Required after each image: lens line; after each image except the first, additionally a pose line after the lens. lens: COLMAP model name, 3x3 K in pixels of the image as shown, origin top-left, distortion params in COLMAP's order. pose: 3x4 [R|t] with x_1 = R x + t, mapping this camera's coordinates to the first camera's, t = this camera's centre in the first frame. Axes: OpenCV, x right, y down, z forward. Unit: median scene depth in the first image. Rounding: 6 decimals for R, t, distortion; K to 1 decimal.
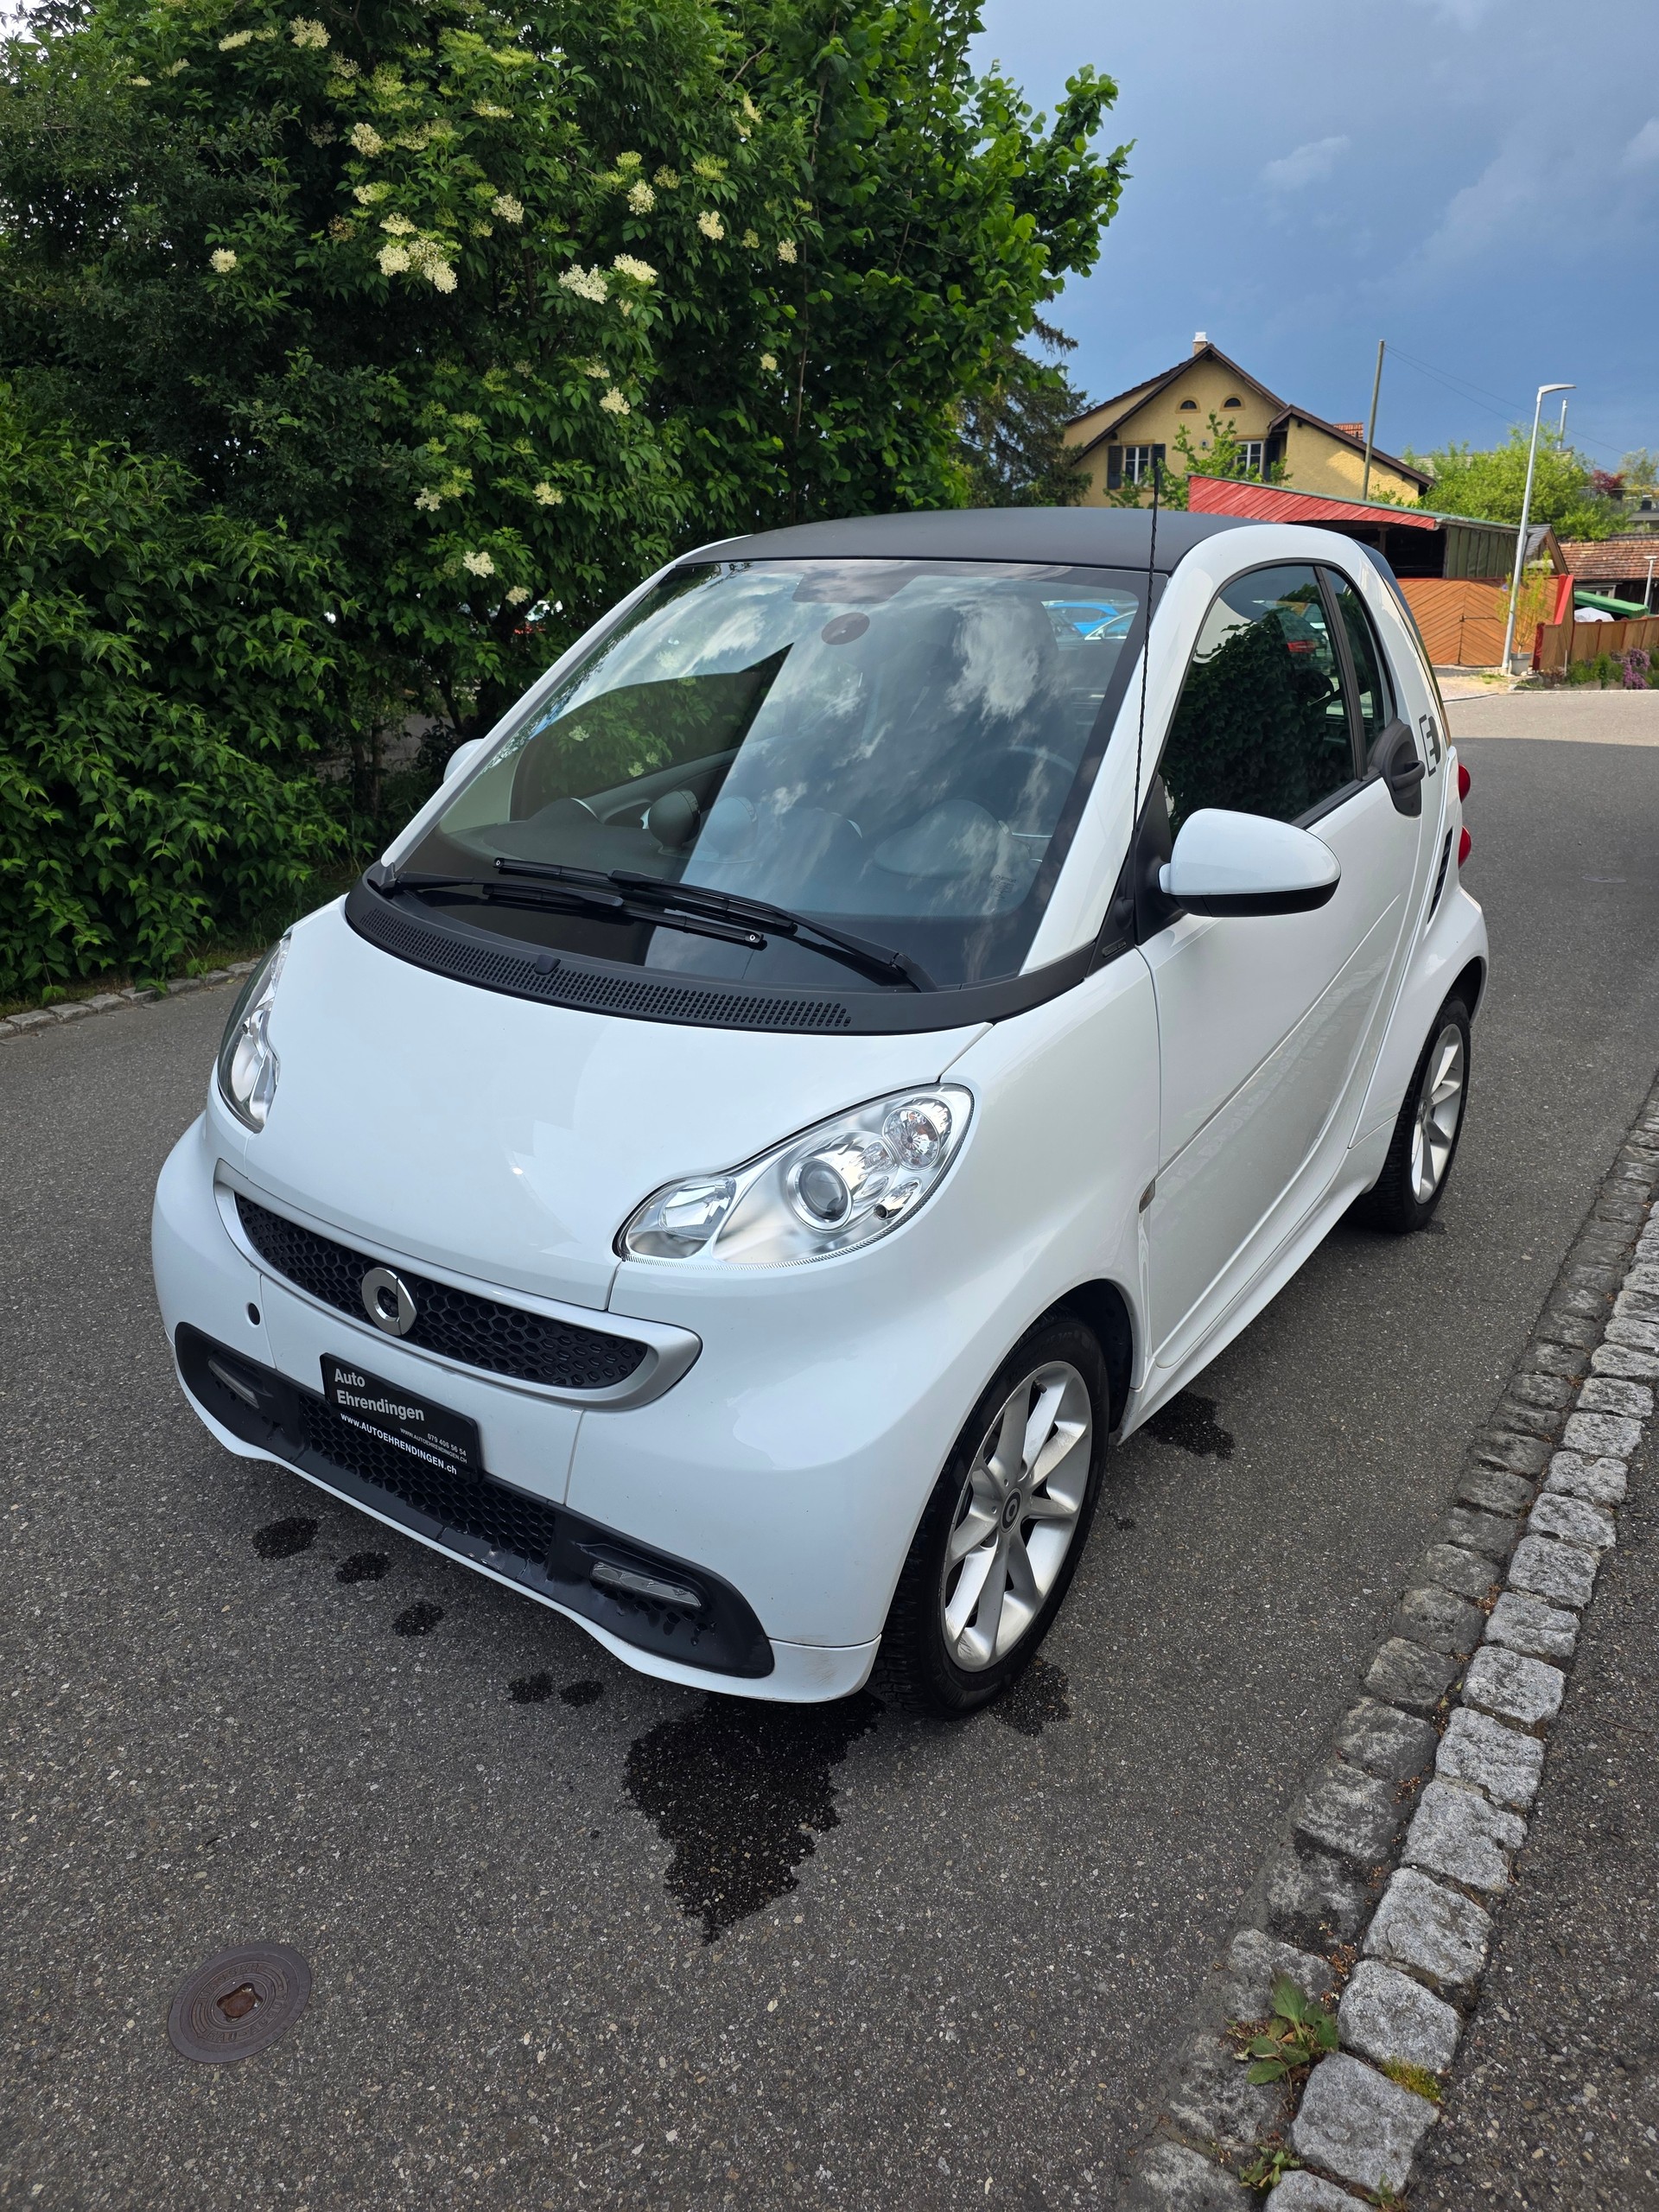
lens RADIAL K [[1489.4, 0, 831.0], [0, 1489.4, 1076.0], [0, 0, 1]] dist [0.048743, -0.041866]
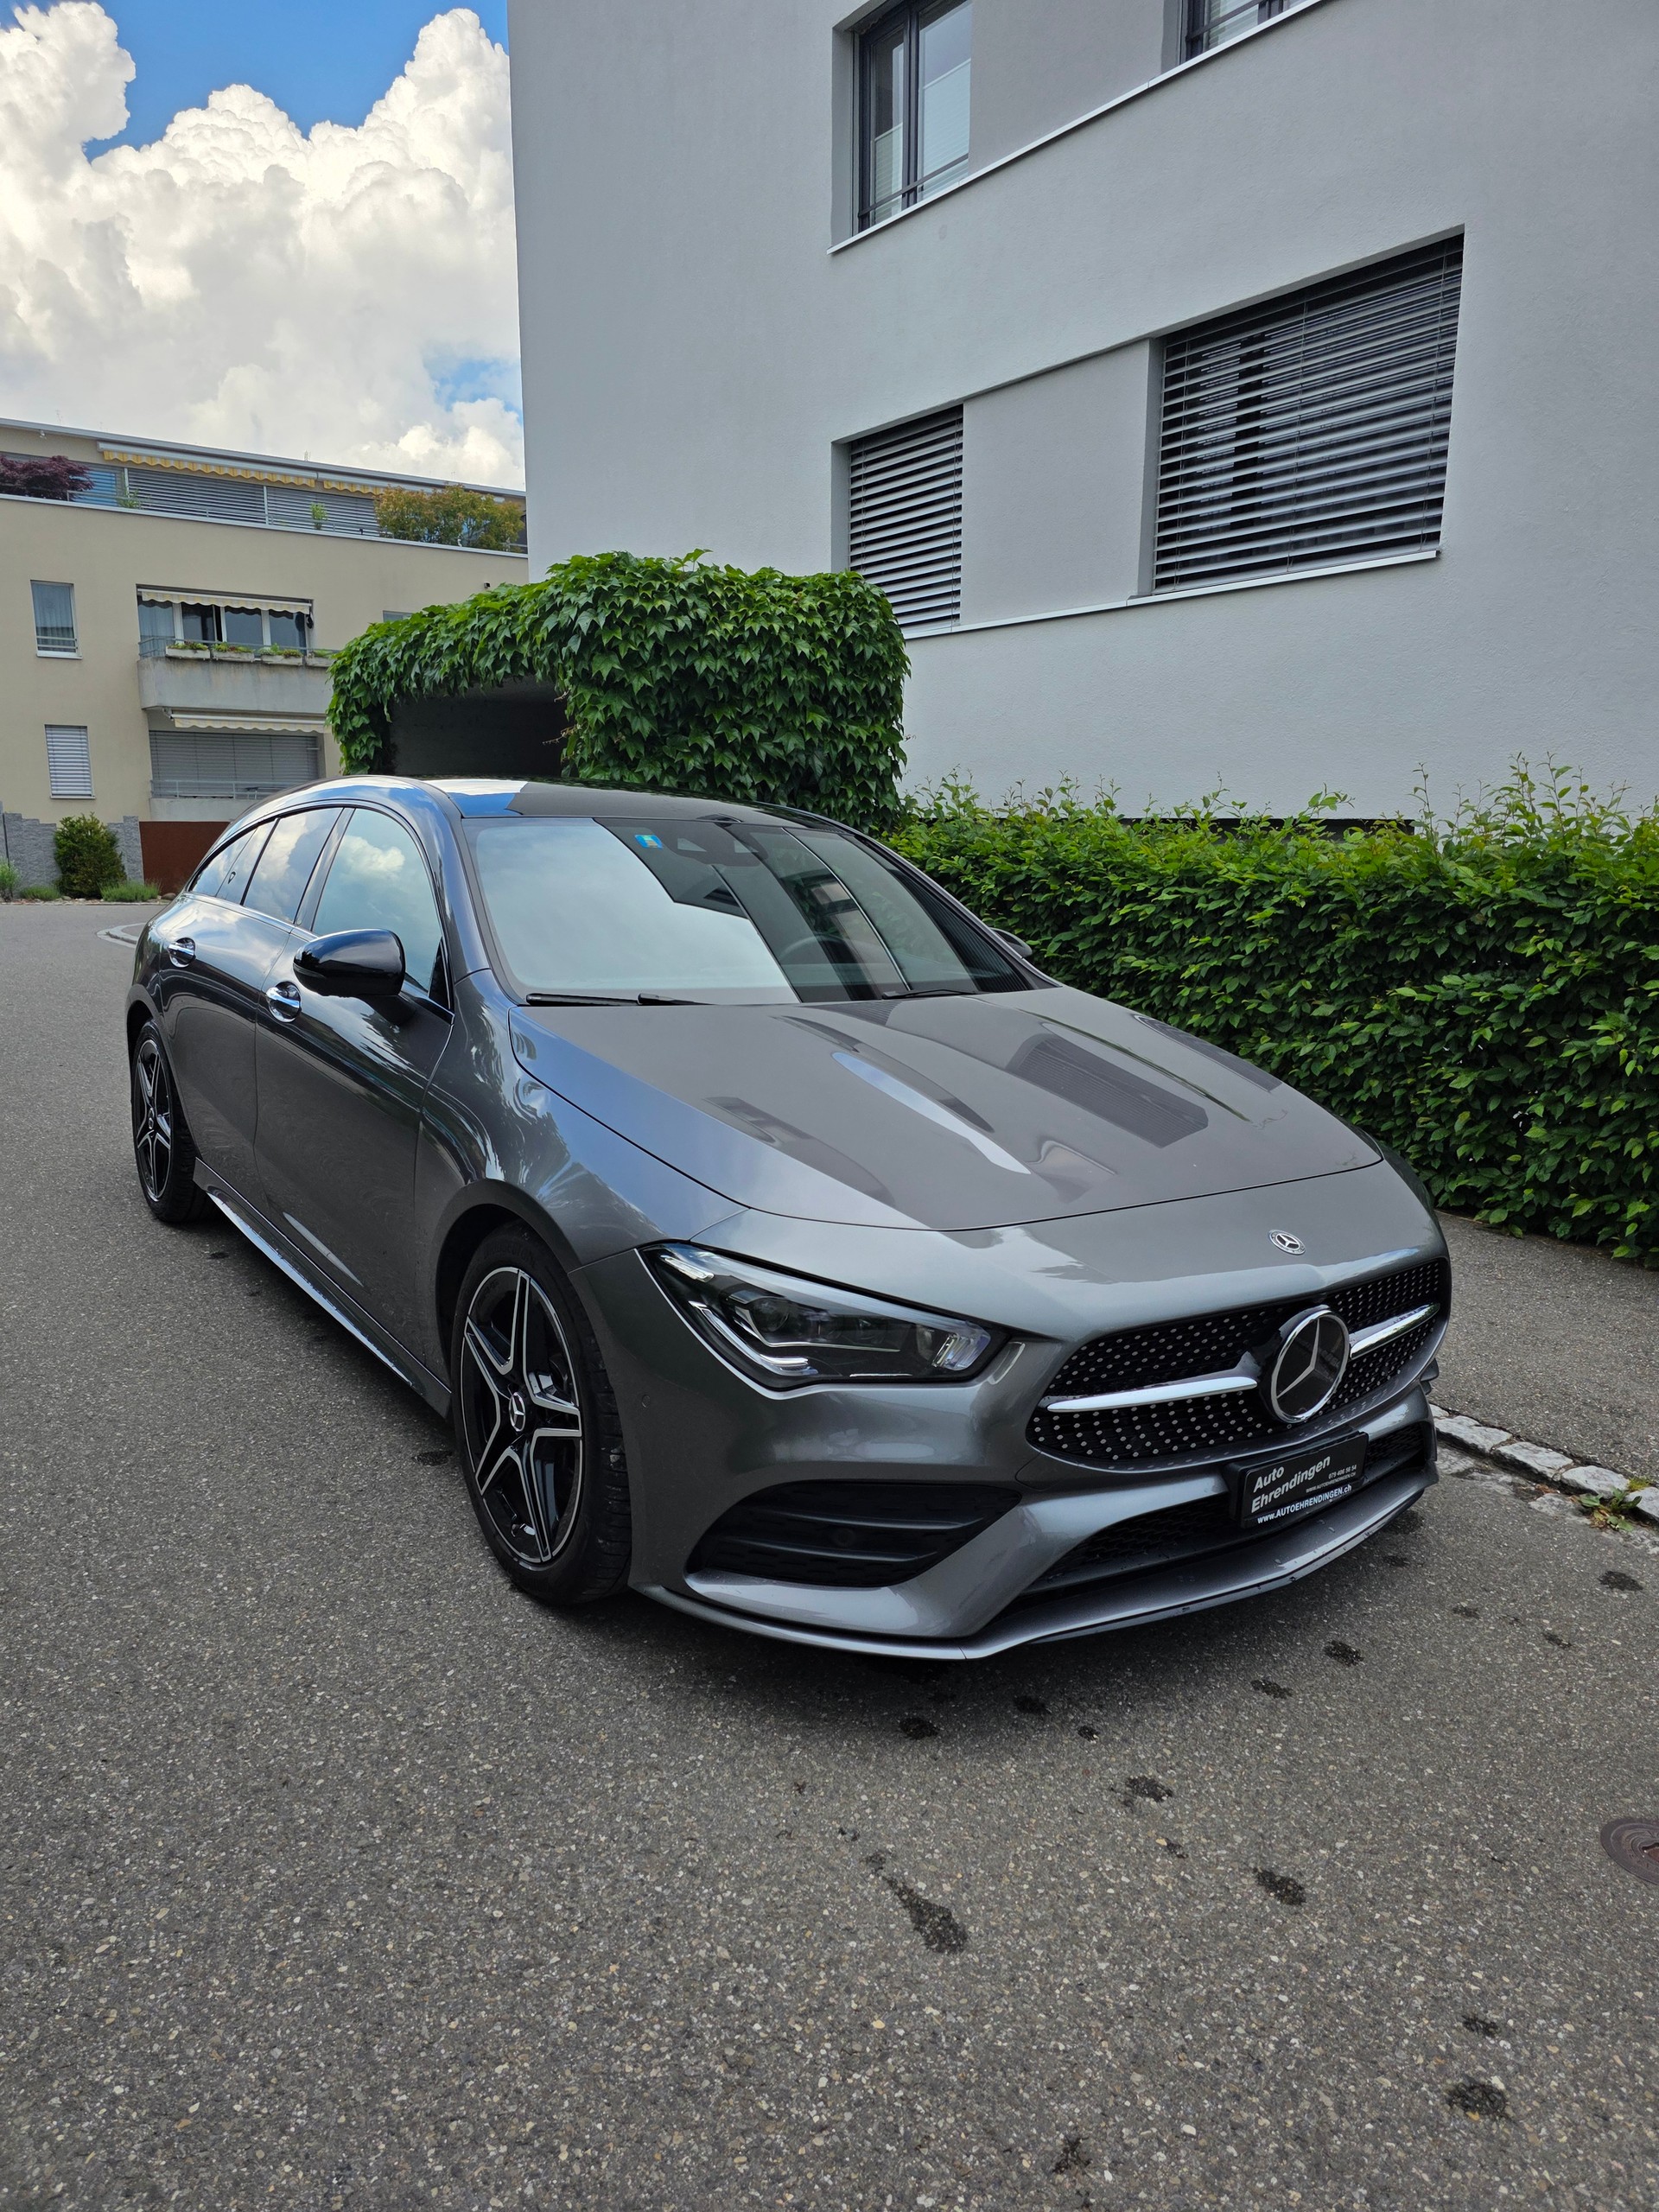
lens RADIAL K [[1496.2, 0, 861.8], [0, 1496.2, 1101.9], [0, 0, 1]] dist [0.055873, -0.050470]
pose [[0.338024, -0.160181, 0.927406, -1.465687], [0.271842, 0.960025, 0.066733, -0.216765], [-0.901023, 0.229551, 0.368055, 0.862162]]
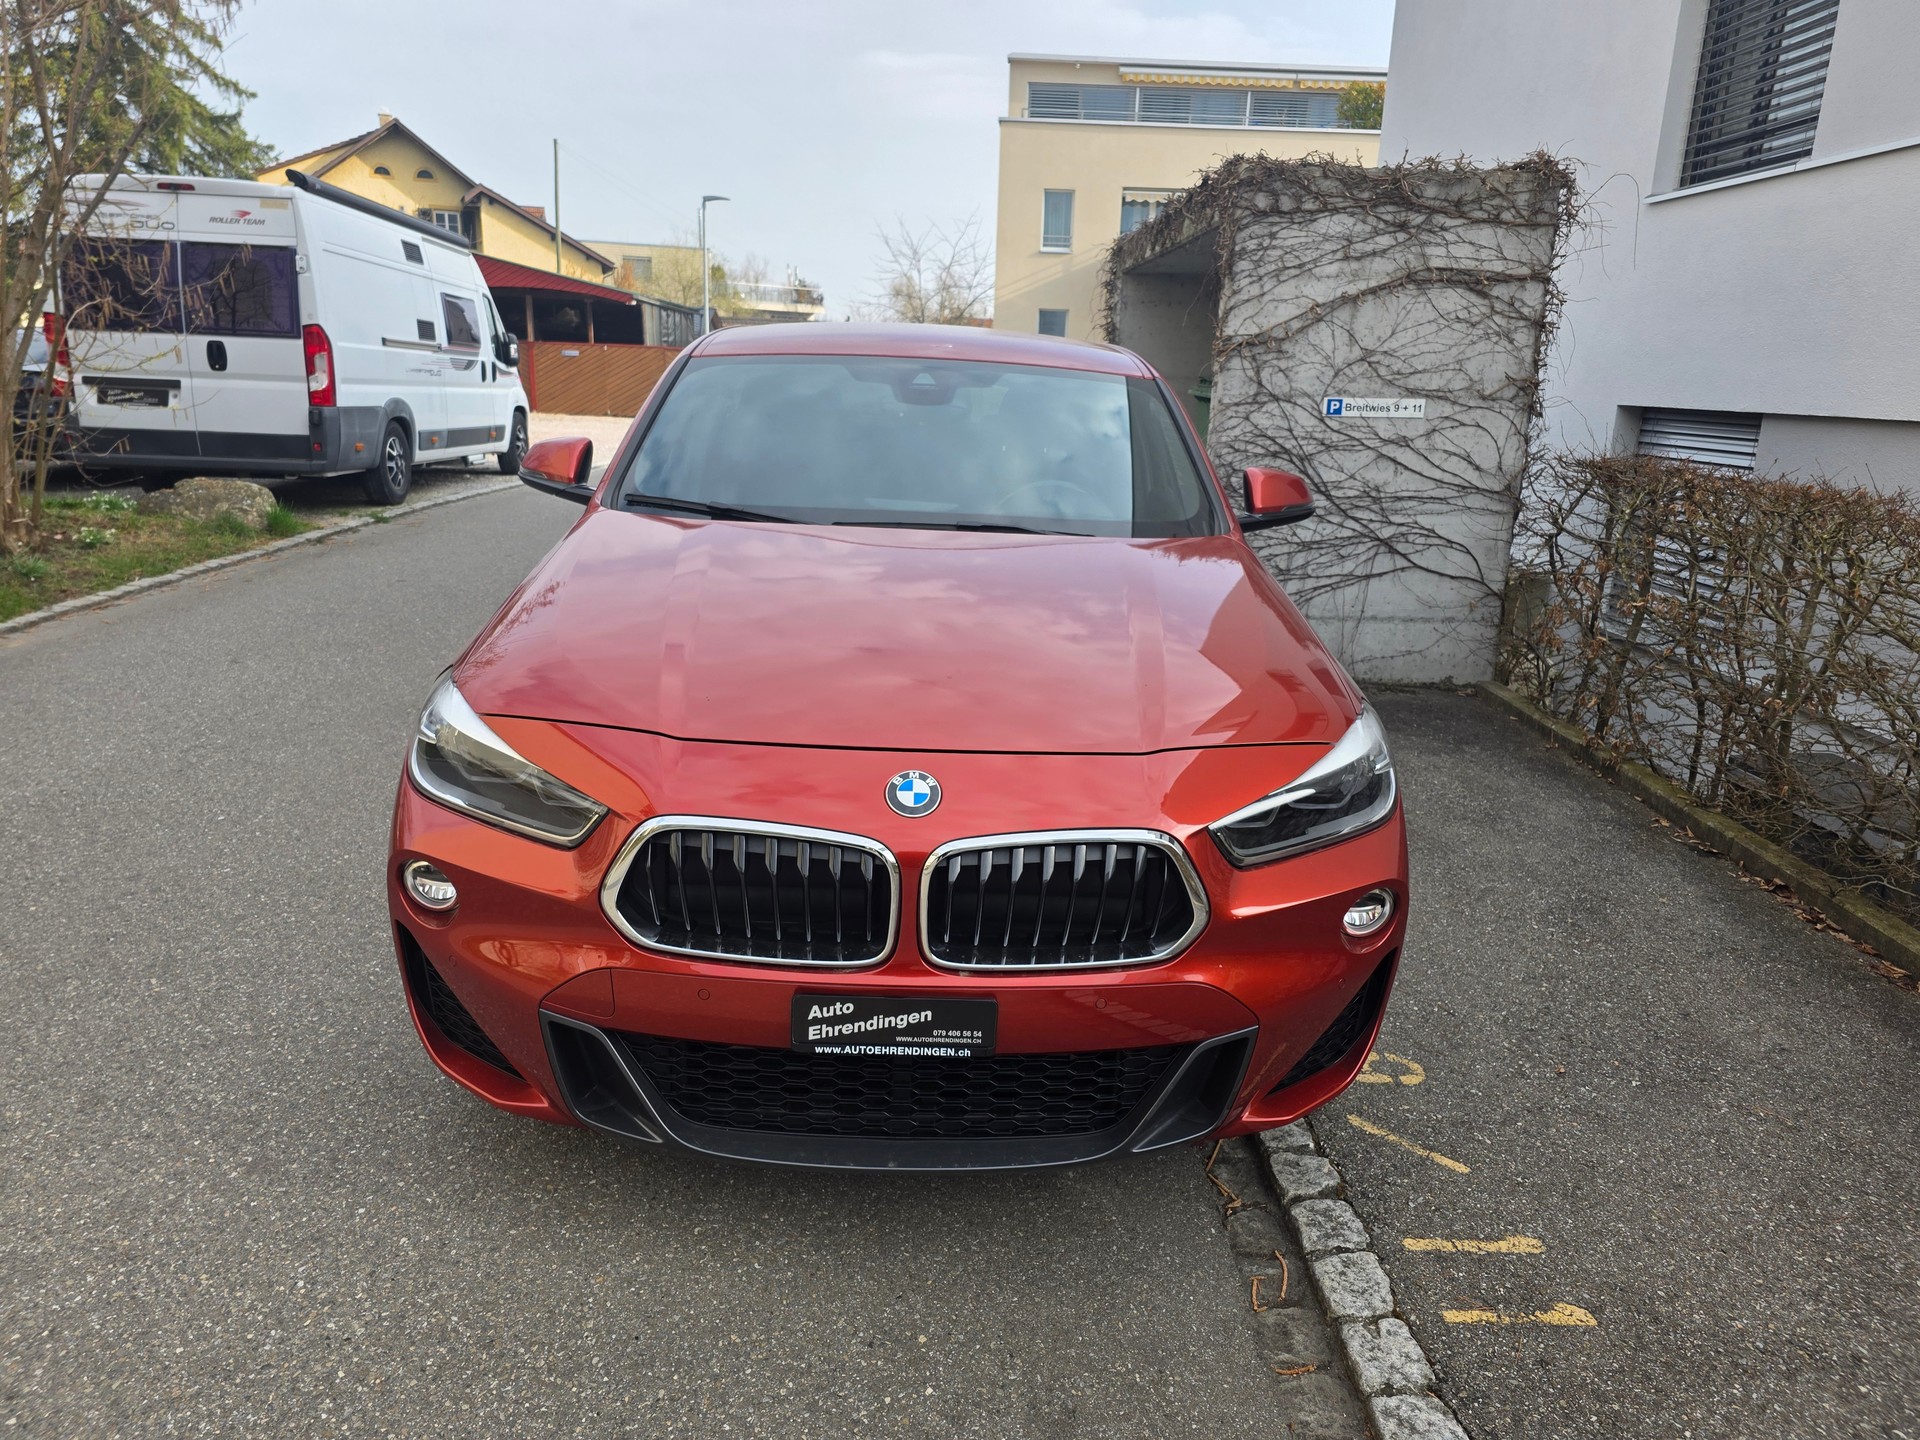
lens RADIAL K [[1298.7, 0, 963.8], [0, 1298.7, 703.7], [0, 0, 1]] dist [0.055873, -0.050470]
pose [[0.810972, -0.104296, 0.575714, -0.171880], [0.131489, 0.991302, -0.005636, -0.209714], [-0.570119, 0.080271, 0.817632, 0.611012]]
